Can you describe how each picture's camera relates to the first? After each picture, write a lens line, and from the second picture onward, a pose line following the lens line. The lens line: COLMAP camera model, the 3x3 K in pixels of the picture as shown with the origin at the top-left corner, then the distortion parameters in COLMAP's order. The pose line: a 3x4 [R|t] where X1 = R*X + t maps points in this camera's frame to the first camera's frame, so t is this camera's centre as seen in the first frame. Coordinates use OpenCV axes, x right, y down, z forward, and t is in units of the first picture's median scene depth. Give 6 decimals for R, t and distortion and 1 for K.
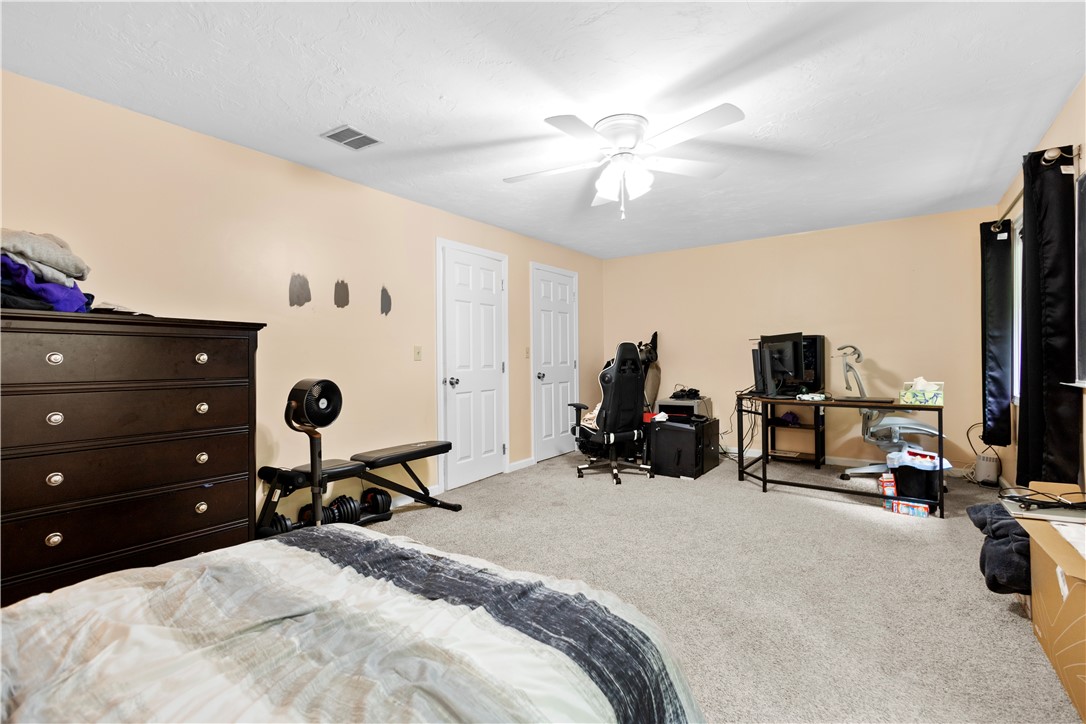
lens RADIAL K [[497.9, 0, 545.5], [0, 497.9, 361.0], [0, 0, 1]] dist [0.006419, -0.000344]
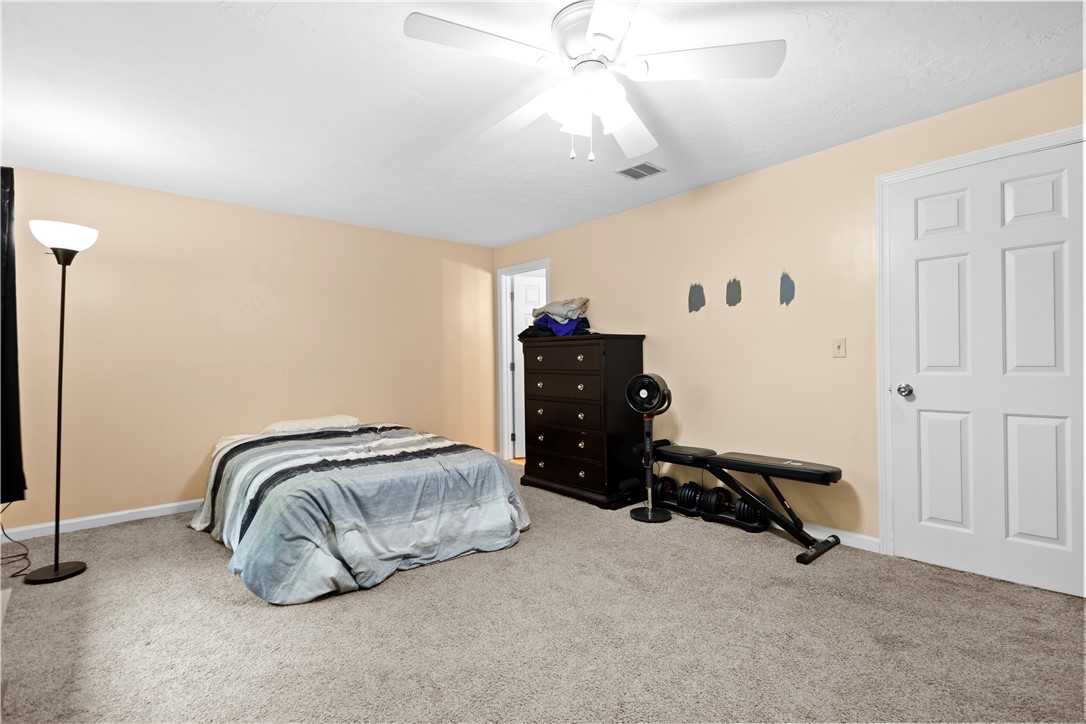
lens RADIAL K [[497.9, 0, 545.5], [0, 497.9, 361.0], [0, 0, 1]] dist [0.006419, -0.000344]
pose [[-0.241495, 0.010740, -0.970343, 0.664396], [0.009616, 0.999916, 0.008674, -0.007254], [0.970354, -0.007236, -0.241578, 0.865429]]
